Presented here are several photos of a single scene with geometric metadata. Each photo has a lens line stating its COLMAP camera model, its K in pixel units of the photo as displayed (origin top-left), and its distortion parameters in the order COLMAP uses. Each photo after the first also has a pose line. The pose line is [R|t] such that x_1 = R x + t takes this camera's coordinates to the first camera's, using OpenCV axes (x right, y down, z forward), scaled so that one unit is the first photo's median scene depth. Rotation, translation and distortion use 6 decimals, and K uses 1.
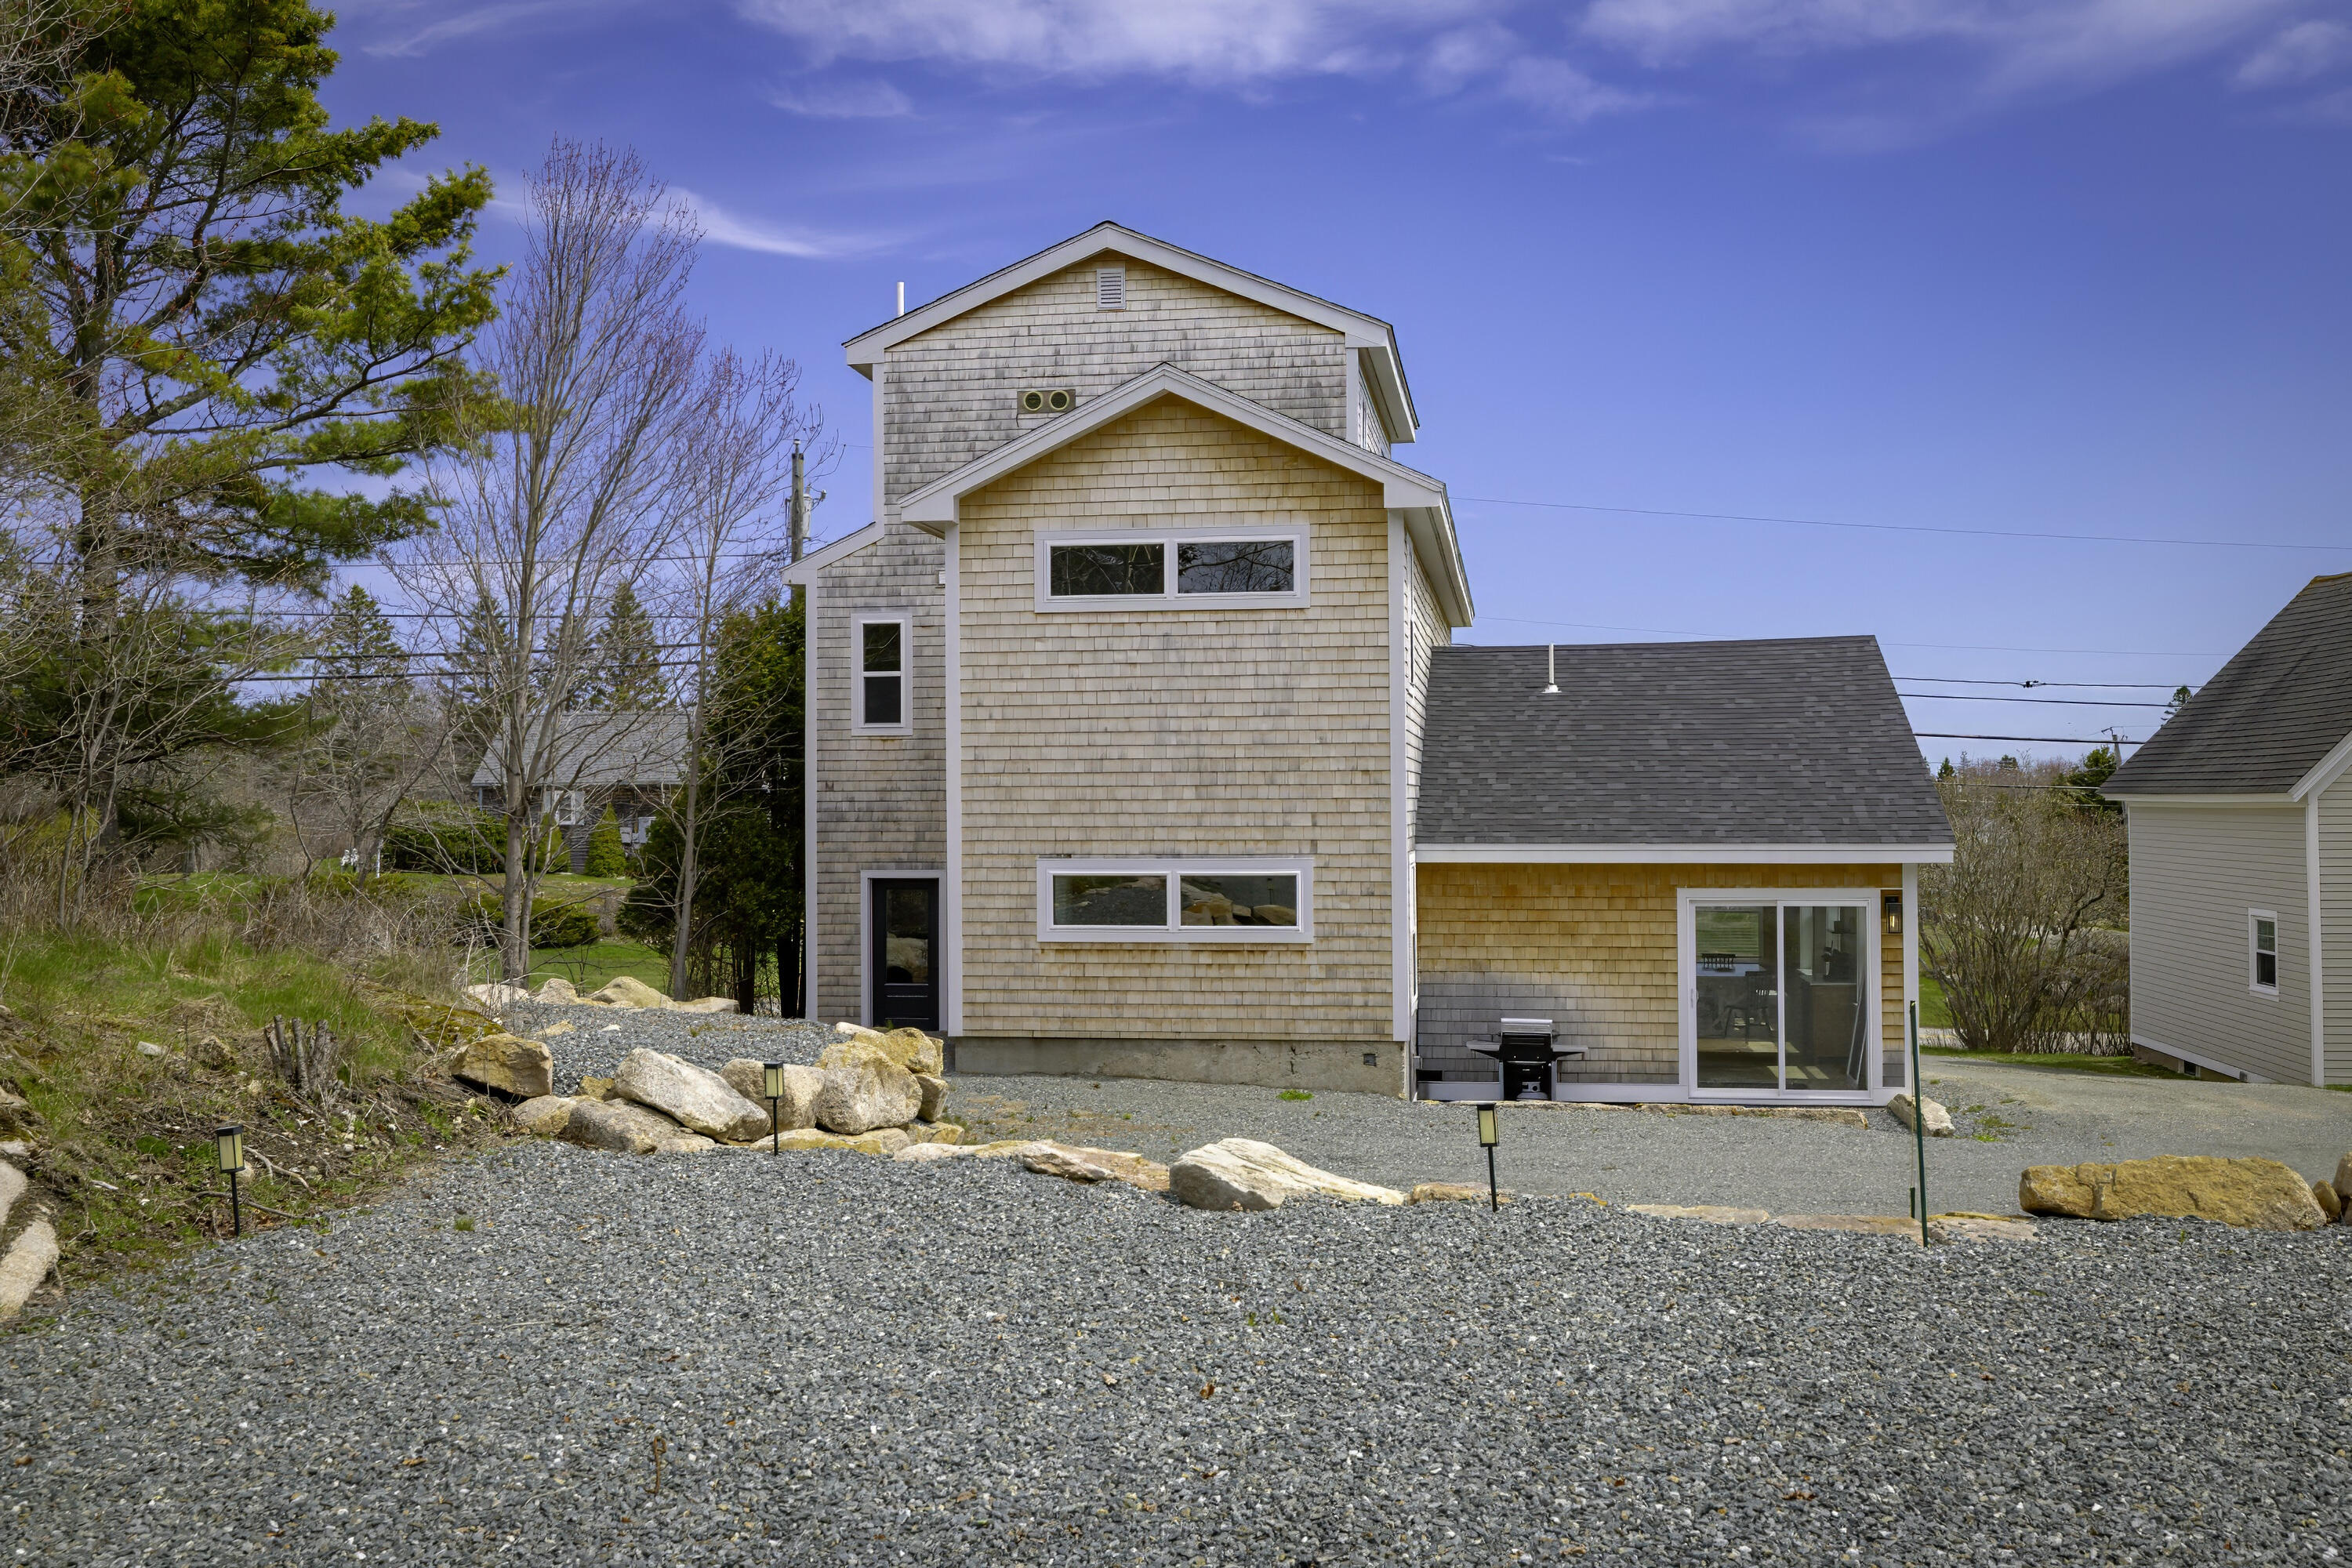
lens RADIAL K [[2250.7, 0, 1159.2], [0, 2250.7, 758.3], [0, 0, 1]] dist [-0.003488, 0.018573]
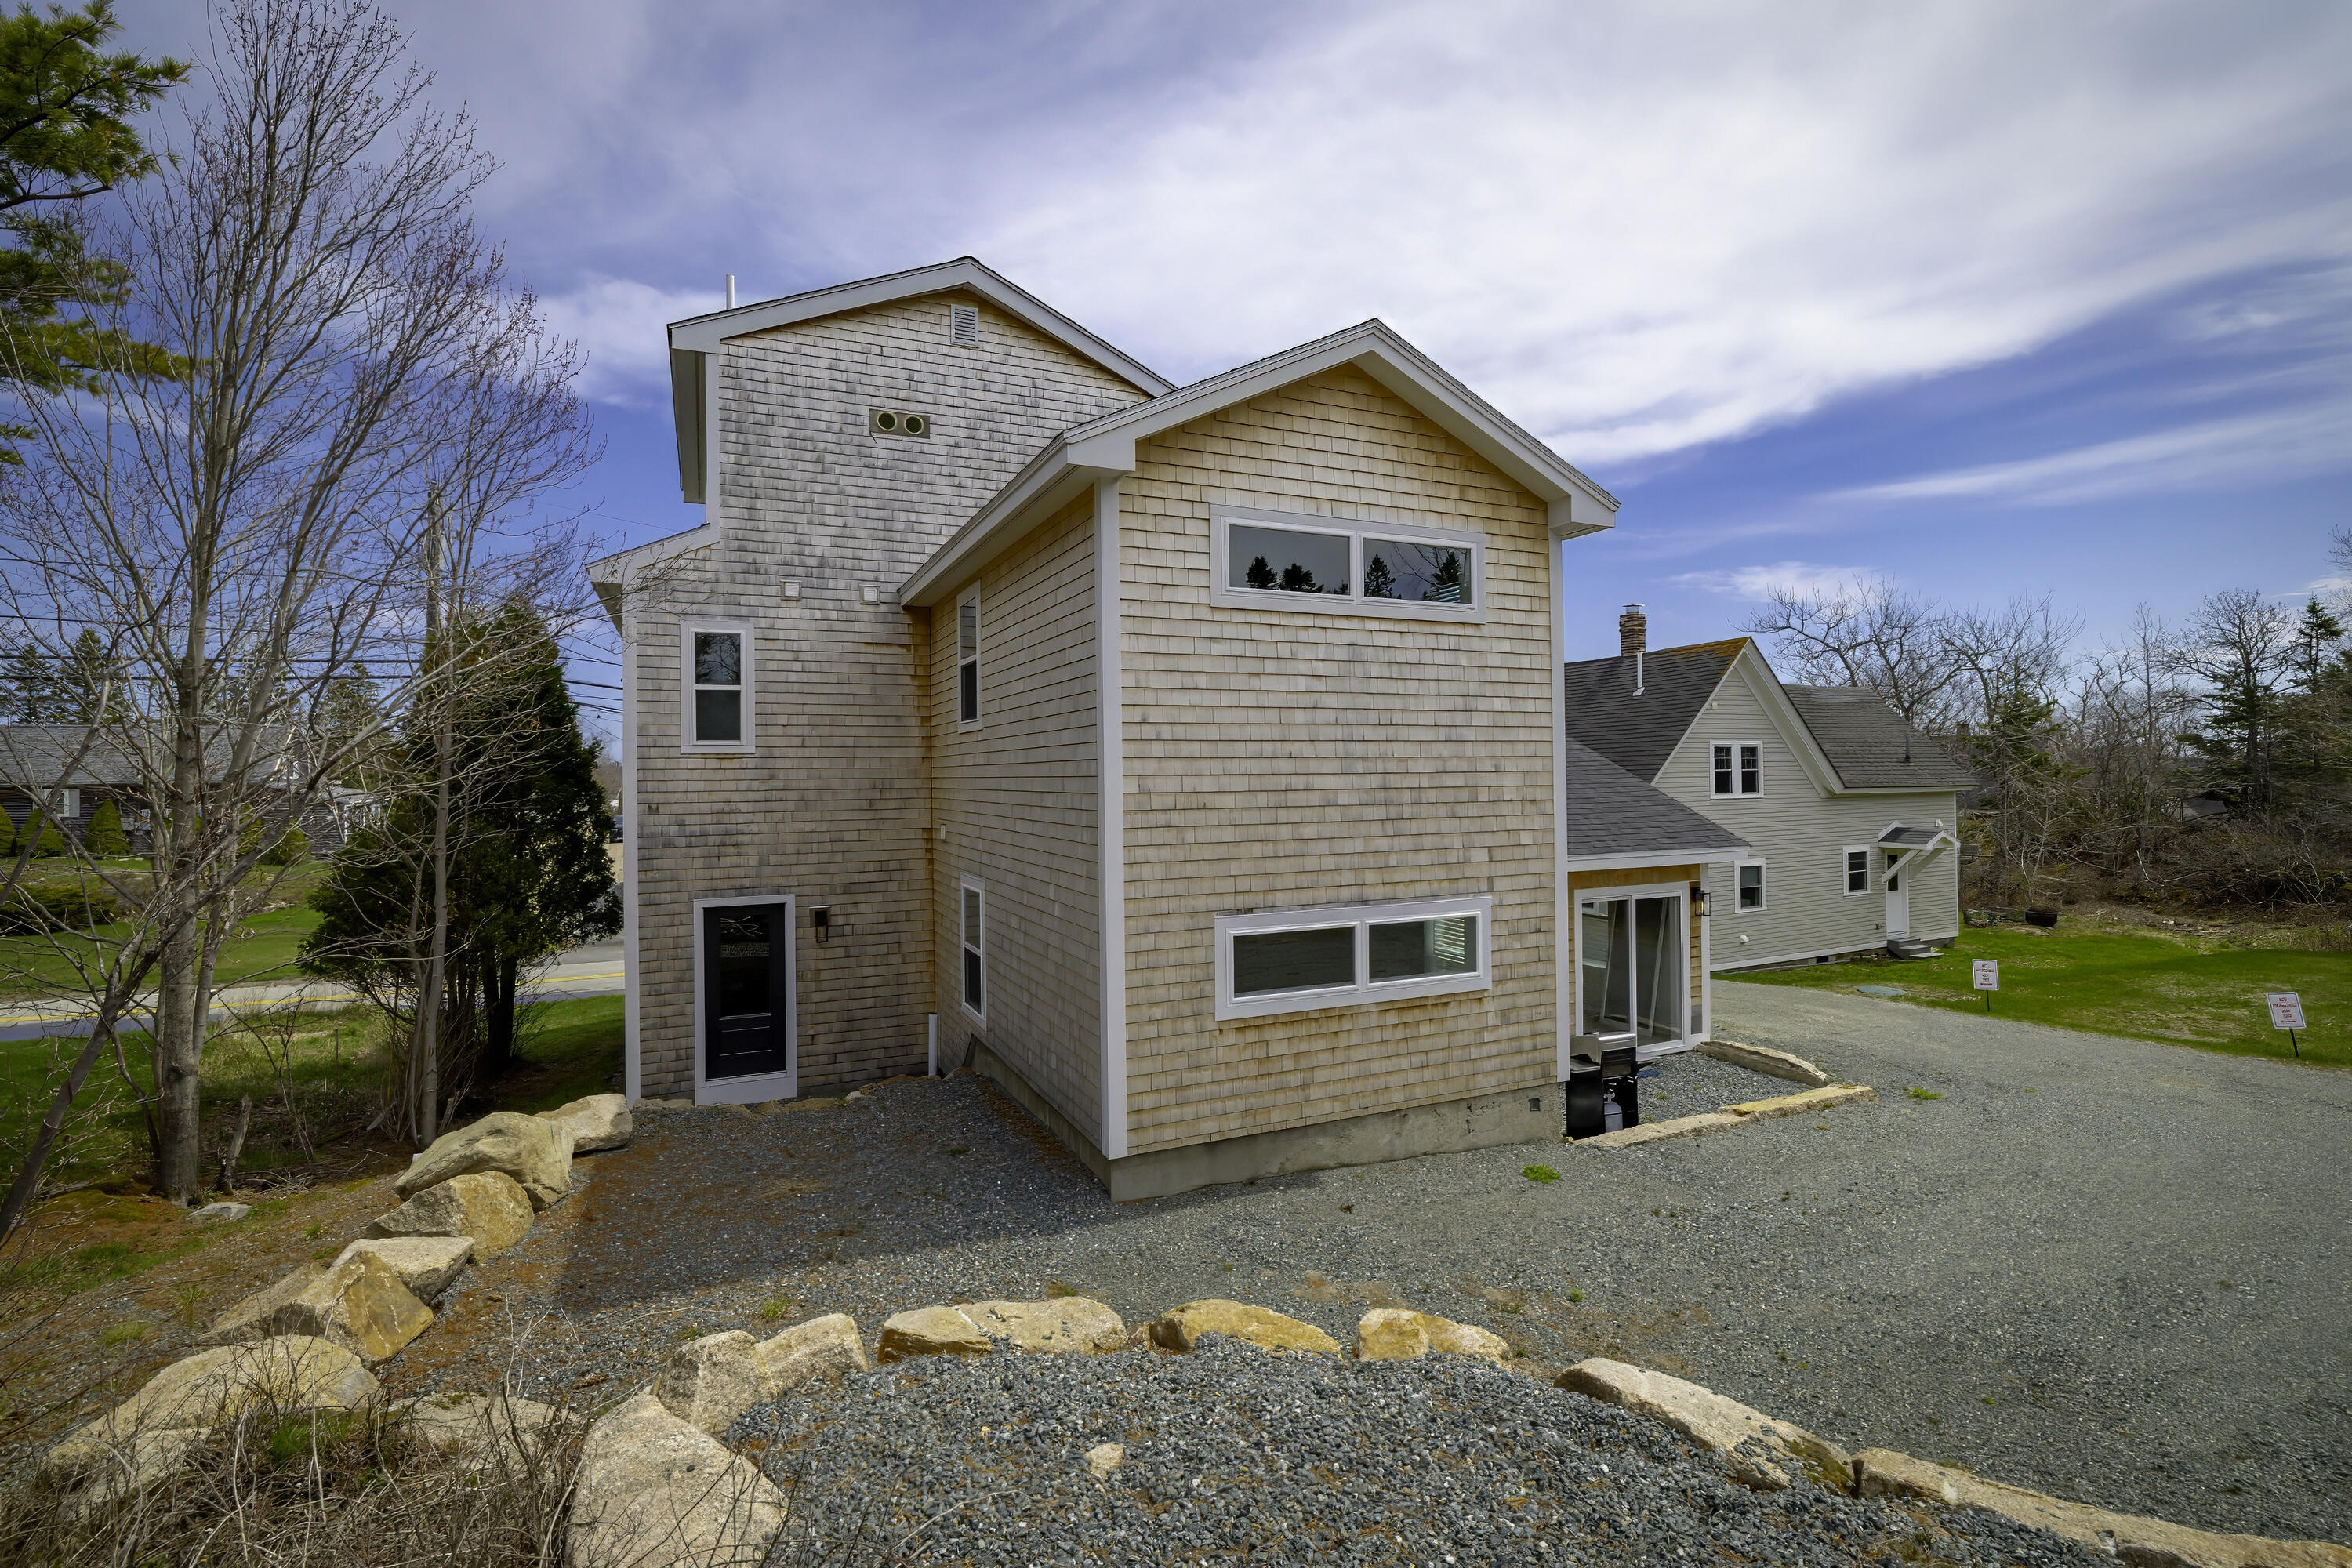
lens RADIAL K [[1056.4, 0, 1179.7], [0, 1056.4, 766.9], [0, 0, 1]] dist [-0.003858, -0.000125]
pose [[0.832462, 0.000089, 0.554082, -0.270152], [-0.003847, 0.999977, 0.005618, -0.010150], [-0.554068, -0.006809, 0.832443, 0.694599]]
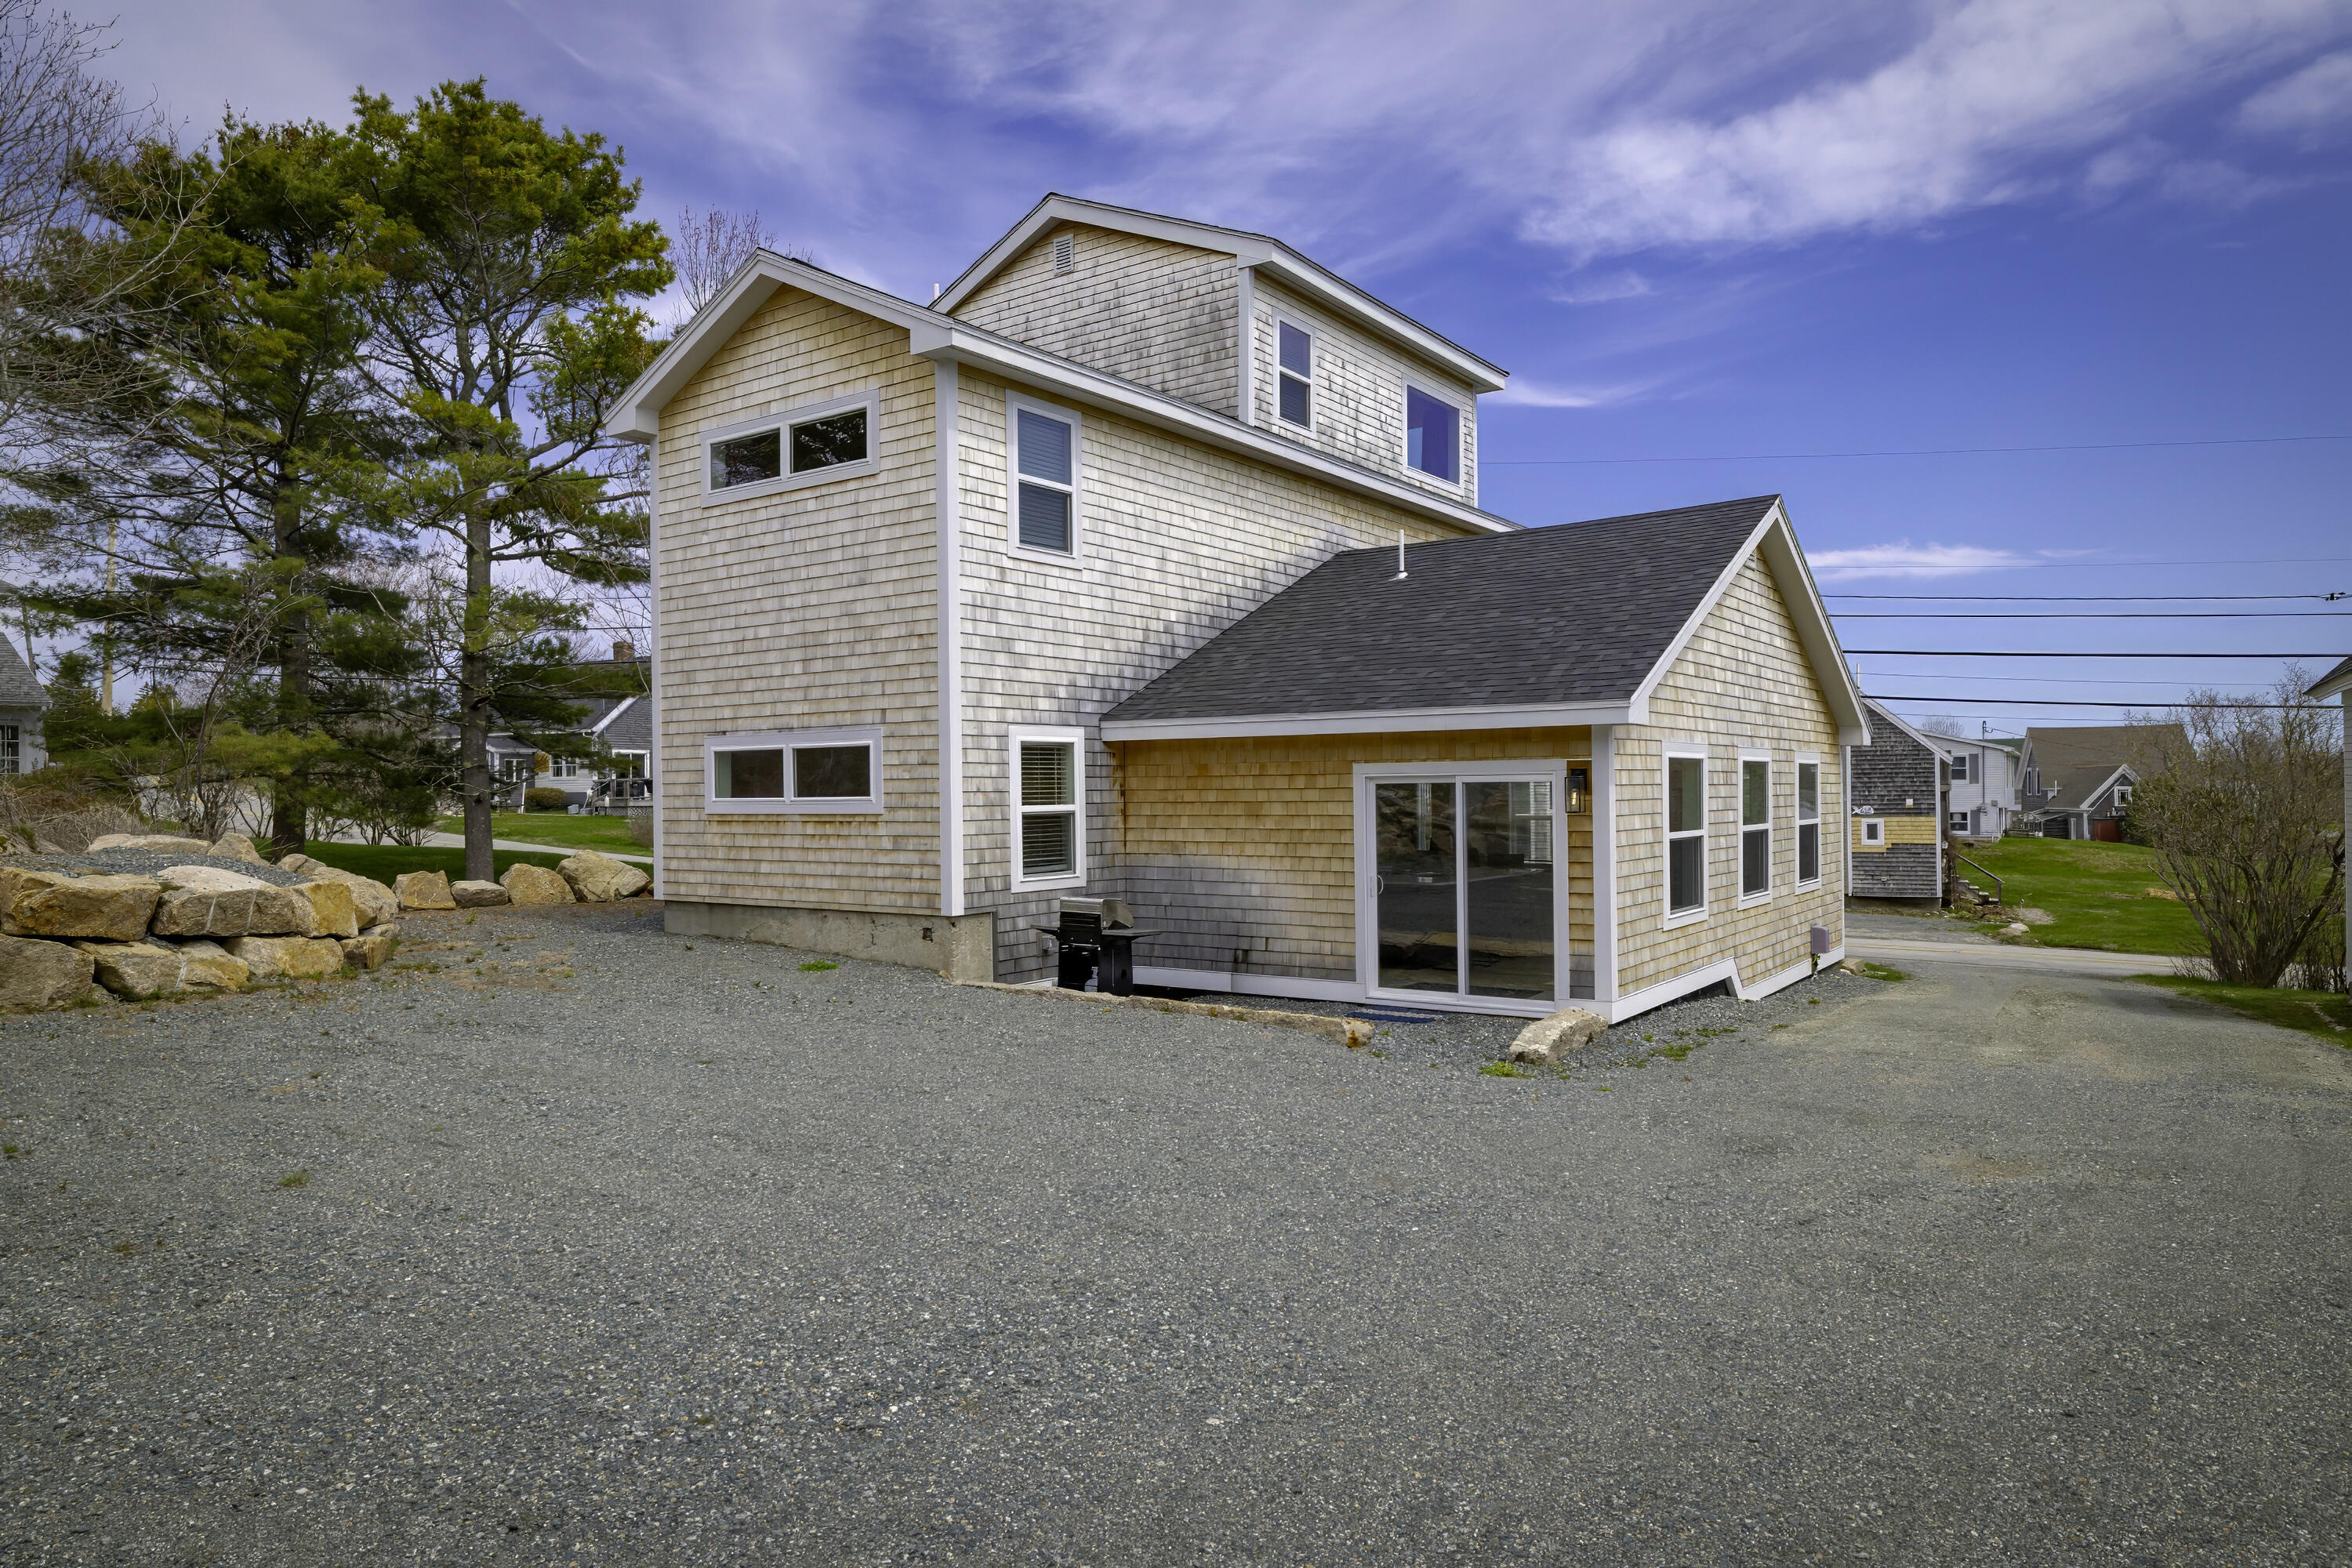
lens RADIAL K [[1468.4, 0, 1160.0], [0, 1468.4, 779.6], [0, 0, 1]] dist [0.006992, 0.004158]
pose [[0.888789, -0.008410, -0.458240, 0.458934], [0.013642, 0.999874, 0.008109, 0.062215], [0.458114, -0.013459, 0.888791, 0.473725]]
